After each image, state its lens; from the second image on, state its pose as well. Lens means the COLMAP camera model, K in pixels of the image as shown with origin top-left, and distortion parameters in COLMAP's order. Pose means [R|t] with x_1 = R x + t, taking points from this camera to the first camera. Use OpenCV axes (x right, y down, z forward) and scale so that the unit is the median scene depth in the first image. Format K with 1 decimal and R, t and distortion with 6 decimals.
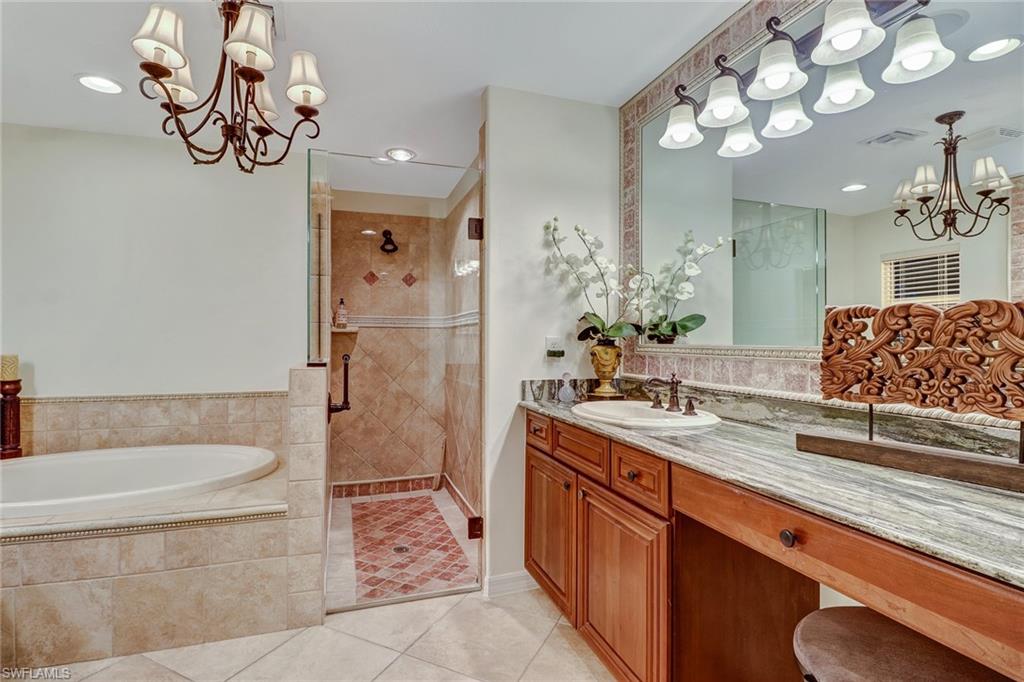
lens RADIAL K [[503.2, 0, 508.3], [0, 503.2, 340.7], [0, 0, 1]] dist [0.000511, -0.014521]
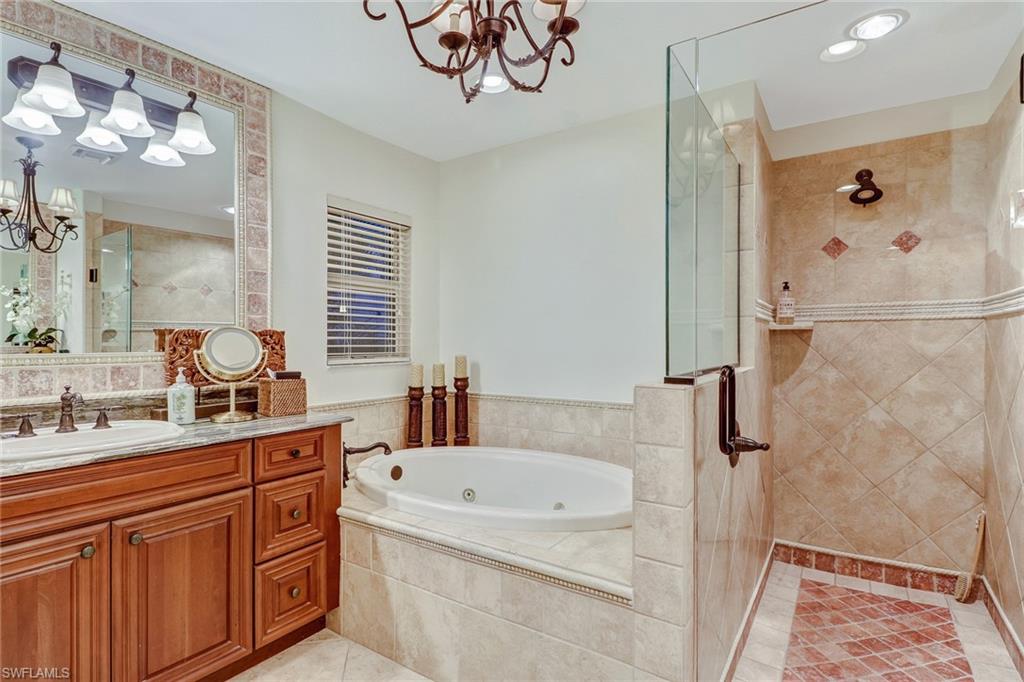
lens RADIAL K [[503.2, 0, 508.3], [0, 503.2, 340.7], [0, 0, 1]] dist [0.000511, -0.014521]
pose [[0.602562, -0.006106, -0.798049, -0.004293], [0.004442, 0.999981, -0.004297, 0.000111], [0.798060, -0.000956, 0.602577, 0.266554]]
